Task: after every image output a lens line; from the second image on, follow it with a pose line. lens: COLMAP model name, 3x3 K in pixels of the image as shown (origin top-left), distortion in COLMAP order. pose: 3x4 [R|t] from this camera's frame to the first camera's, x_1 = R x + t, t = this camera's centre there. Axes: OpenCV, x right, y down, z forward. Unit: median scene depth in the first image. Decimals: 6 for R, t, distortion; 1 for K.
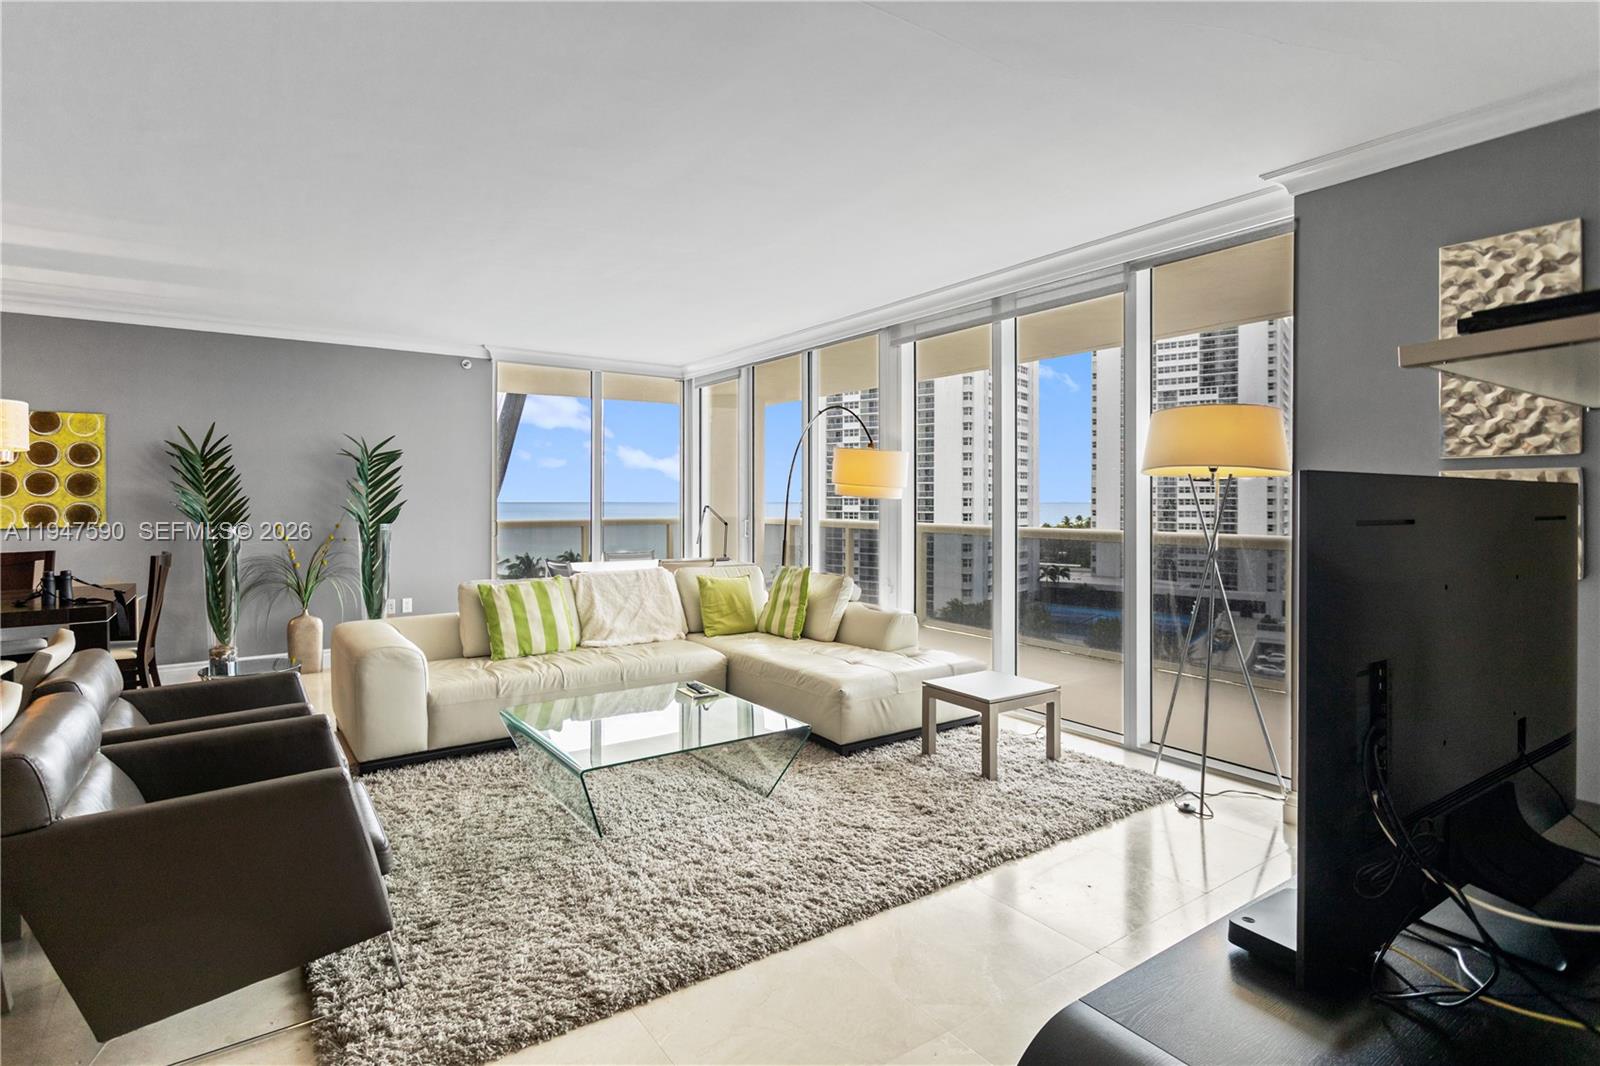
lens RADIAL K [[788.9, 0, 772.2], [0, 788.9, 496.5], [0, 0, 1]] dist [0.002303, 0.001049]
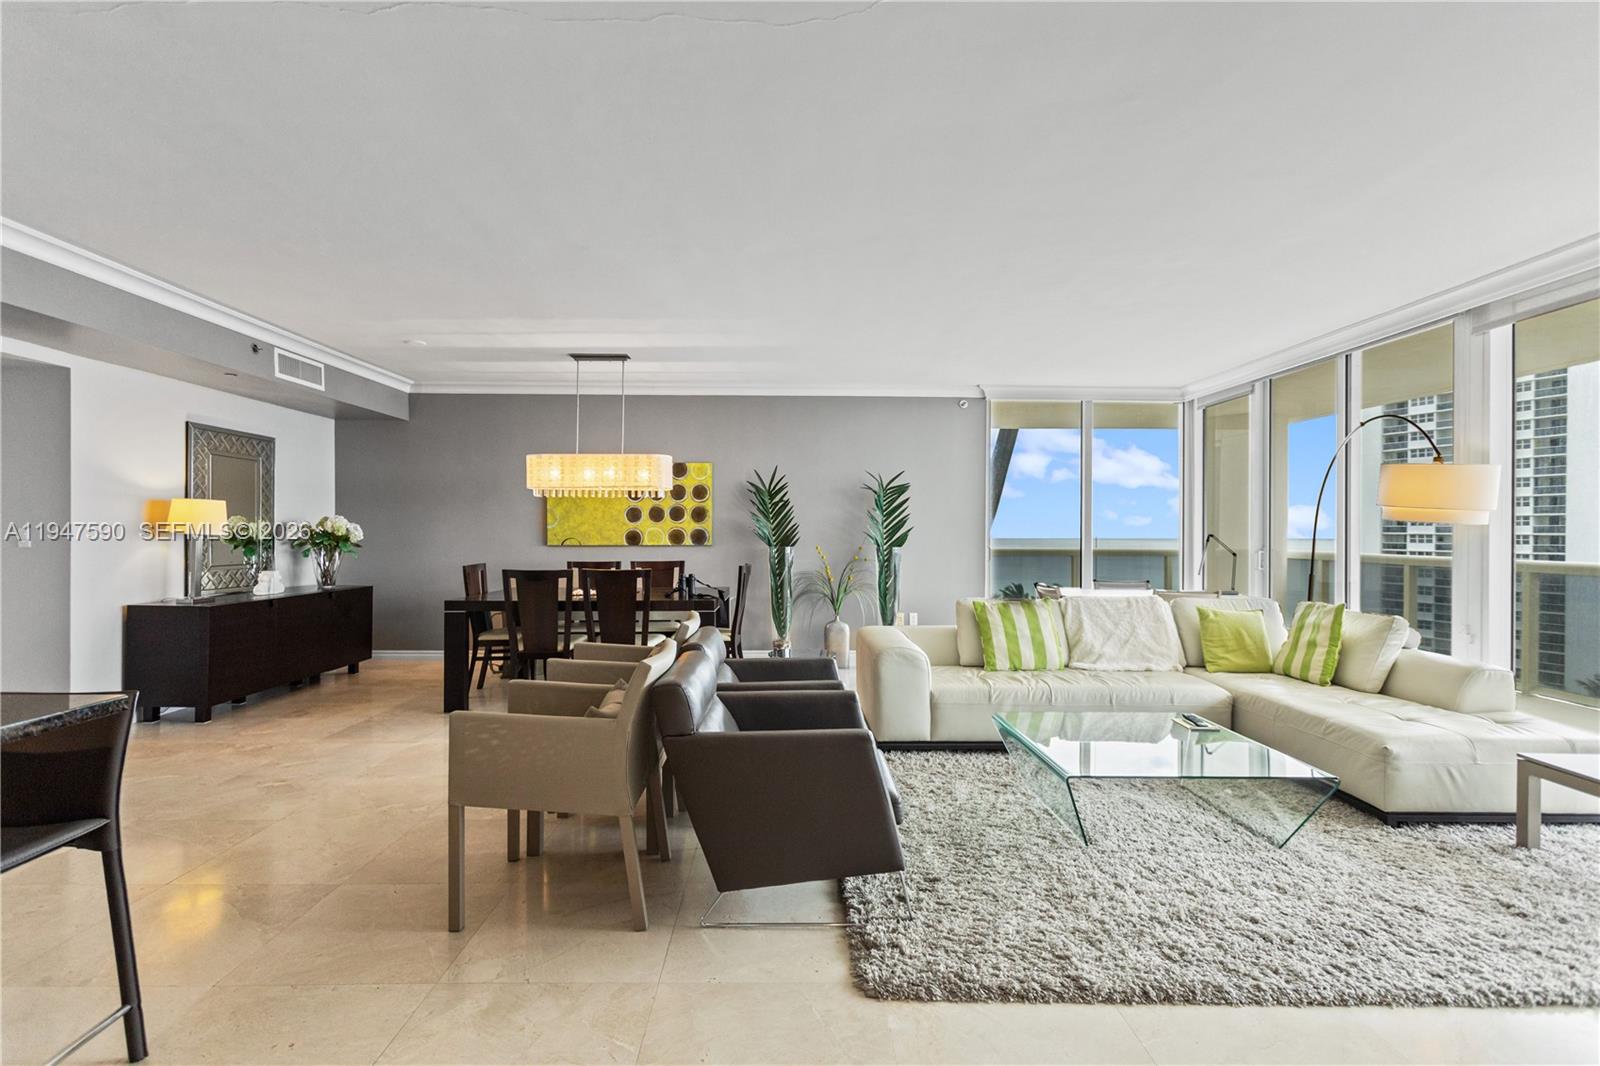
lens RADIAL K [[765.6, 0, 795.3], [0, 765.6, 528.3], [0, 0, 1]] dist [0.003484, 0.000681]
pose [[0.833818, 0.002768, -0.552032, 0.011499], [-0.004372, 0.999989, -0.001589, 0.012975], [0.552022, 0.003739, 0.833821, -0.031879]]
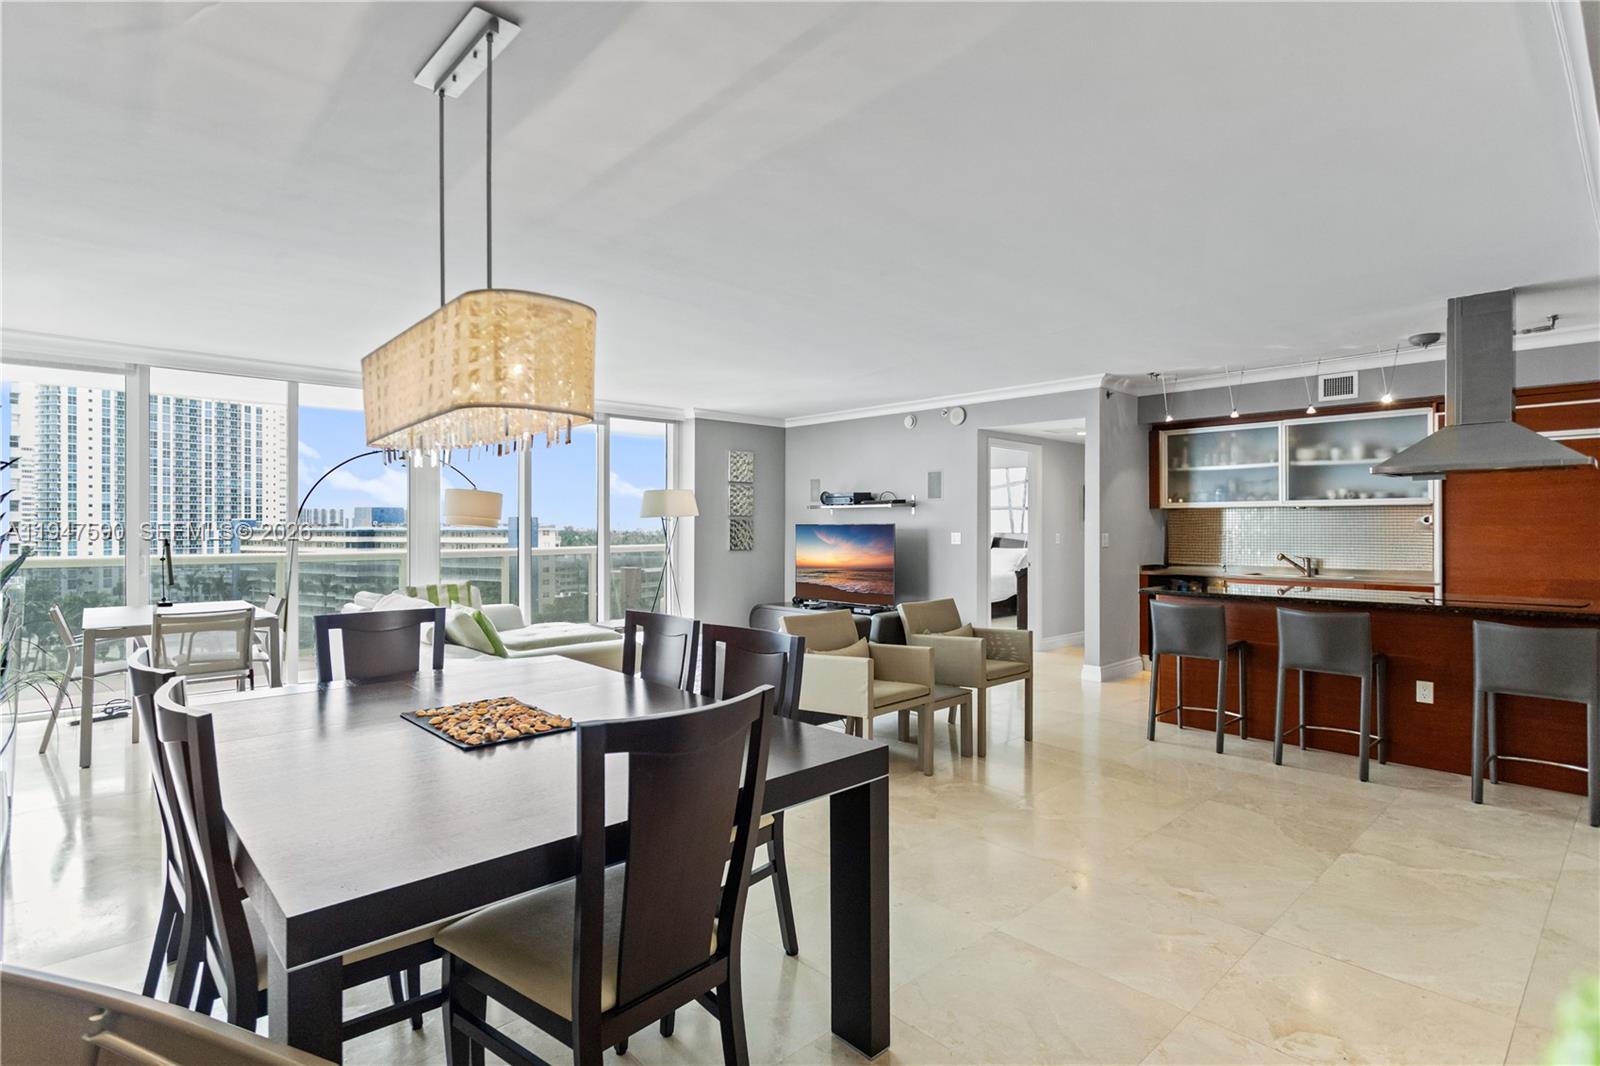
lens RADIAL K [[801.9, 0, 788.1], [0, 801.9, 529.5], [0, 0, 1]] dist [0.002021, 0.000265]
pose [[-0.149414, -0.003526, 0.988768, -1.540096], [-0.002824, 0.999991, 0.003140, -0.000537], [-0.988771, -0.002323, -0.149423, 0.786267]]
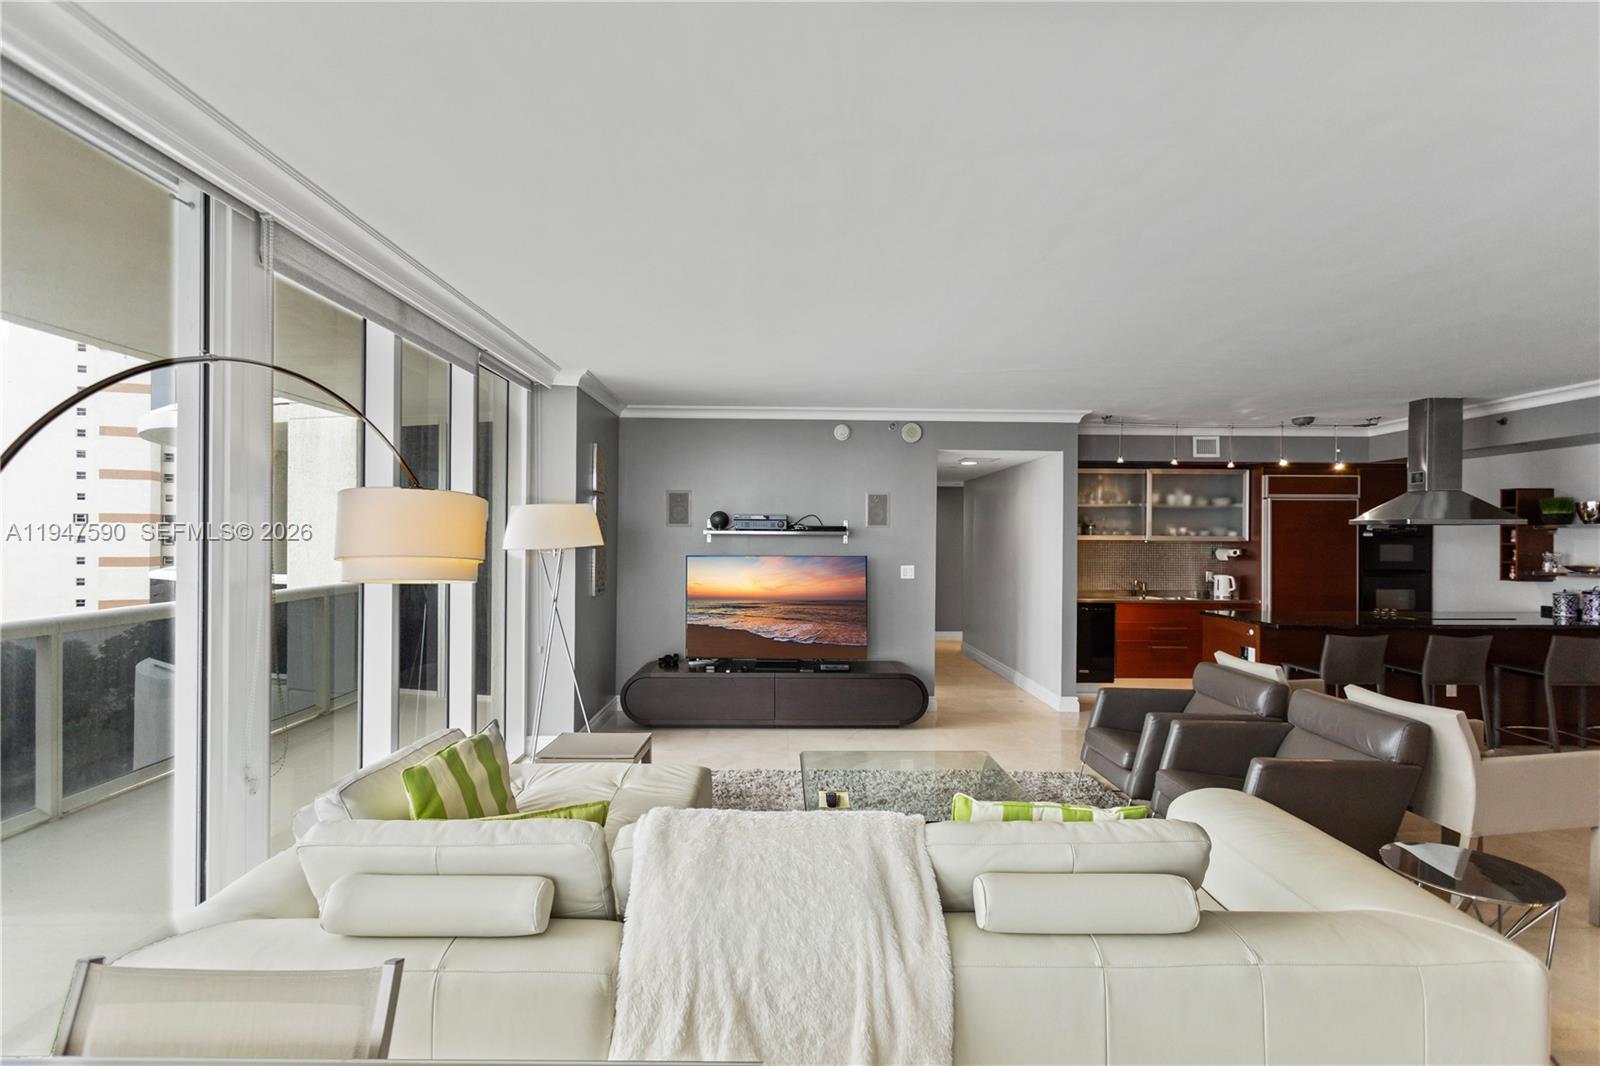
lens RADIAL K [[765.6, 0, 795.3], [0, 765.6, 528.3], [0, 0, 1]] dist [0.003484, 0.000681]
pose [[-0.835755, 0.002528, 0.549096, -0.463082], [-0.008446, 0.999812, -0.017457, -0.033458], [-0.549037, -0.019227, -0.835577, 1.519720]]
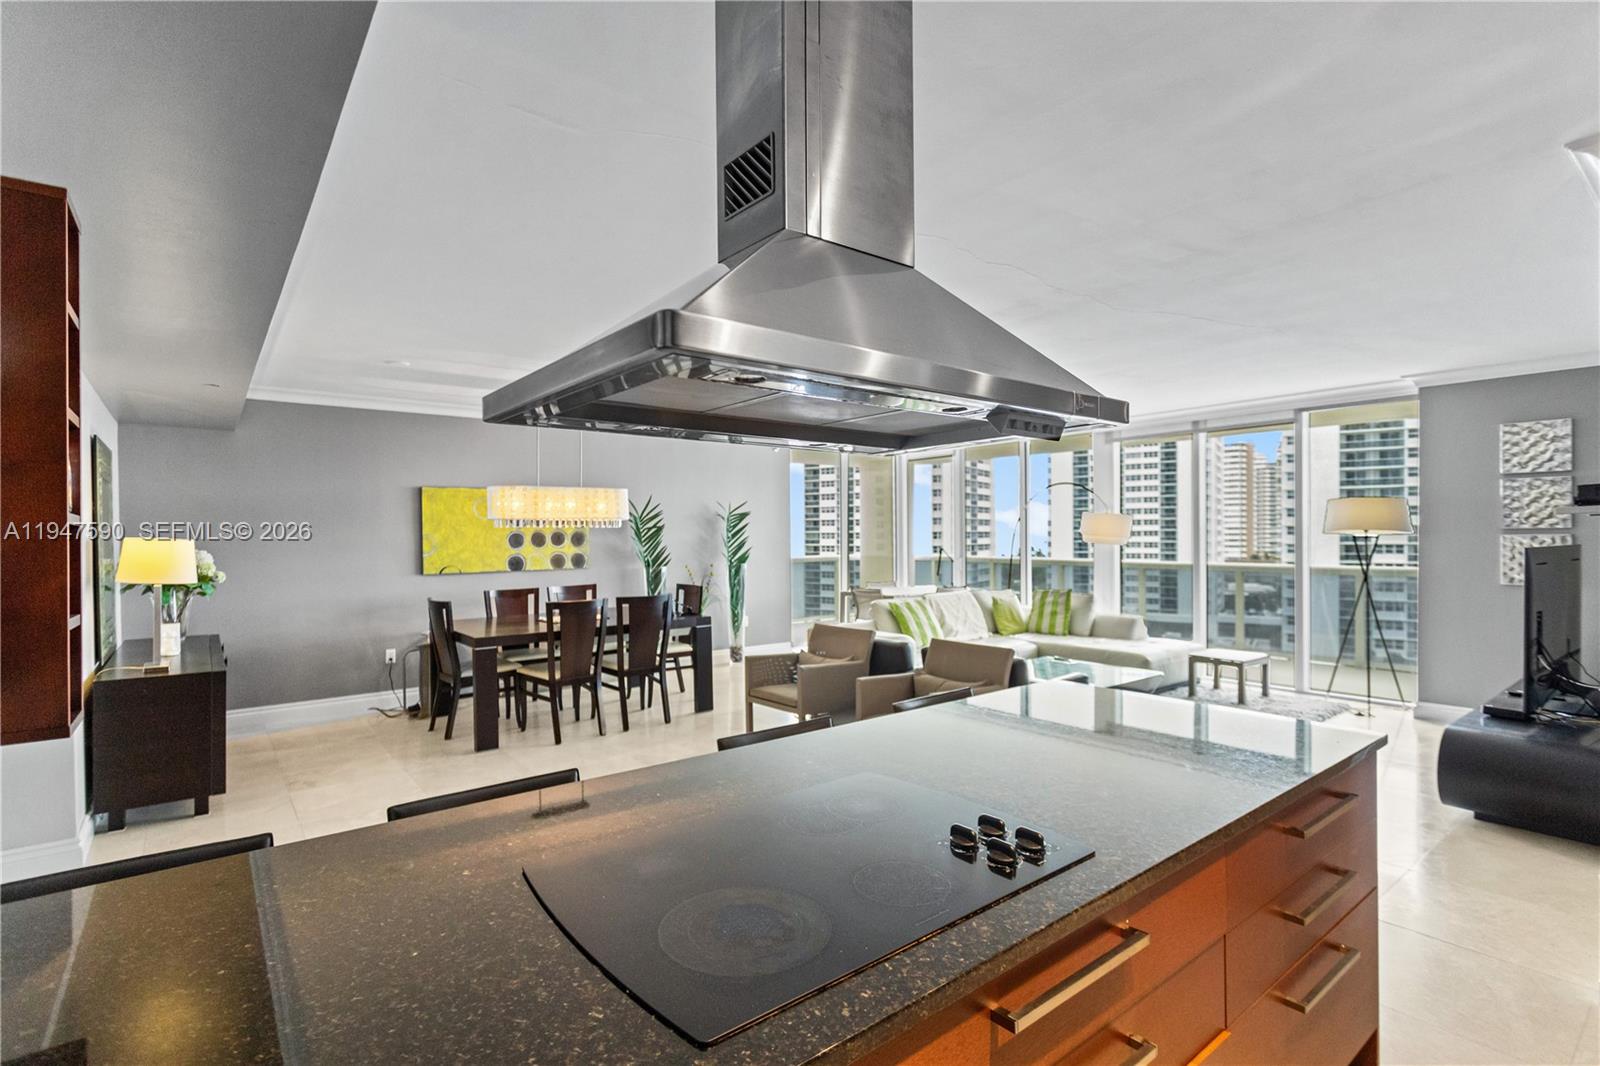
lens RADIAL K [[756.6, 0, 792.3], [0, 756.6, 537.0], [0, 0, 1]] dist [0.003491, 0.000825]
pose [[0.997576, -0.007336, 0.069201, -0.695943], [0.006748, 0.999939, 0.008732, -0.034343], [-0.069261, -0.008244, 0.997565, -0.515637]]
